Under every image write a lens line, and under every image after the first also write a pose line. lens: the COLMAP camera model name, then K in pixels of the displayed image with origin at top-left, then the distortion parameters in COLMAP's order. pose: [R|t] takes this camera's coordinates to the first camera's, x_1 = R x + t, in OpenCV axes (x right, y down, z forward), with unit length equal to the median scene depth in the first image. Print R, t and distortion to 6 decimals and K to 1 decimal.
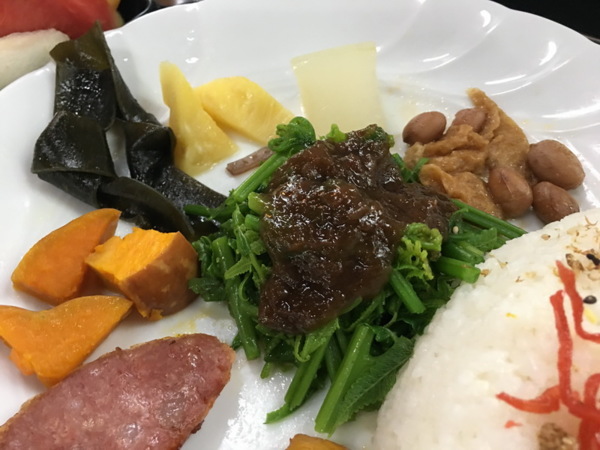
lens RADIAL K [[522.0, 0, 300.0], [0, 522.0, 225.0], [0, 0, 1]] dist [0.091967, -0.173044]
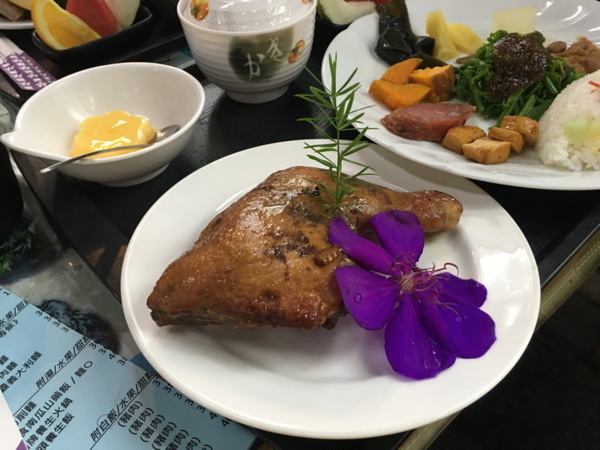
lens RADIAL K [[522.0, 0, 300.0], [0, 522.0, 225.0], [0, 0, 1]] dist [0.091967, -0.173044]
pose [[0.983524, 0.107742, -0.145162, -0.462673], [-0.125103, 0.985303, -0.116310, 1.064203], [0.130497, 0.132554, 0.982548, -1.325802]]
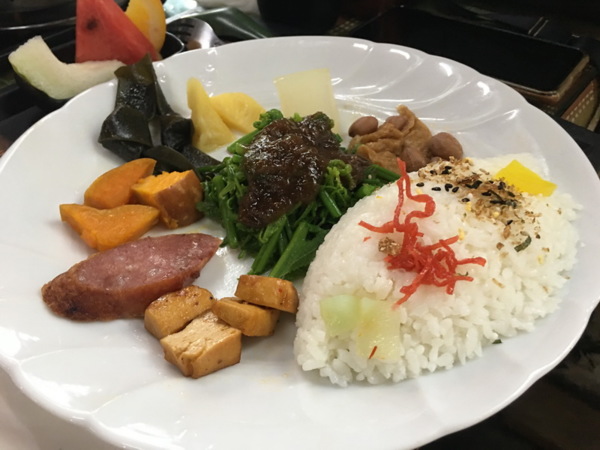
lens RADIAL K [[522.0, 0, 300.0], [0, 522.0, 225.0], [0, 0, 1]] dist [0.091967, -0.173044]
pose [[0.998893, 0.034890, -0.031545, 0.141574], [-0.039188, 0.988230, -0.147874, 0.377804], [0.026015, 0.148946, 0.988503, -0.499293]]
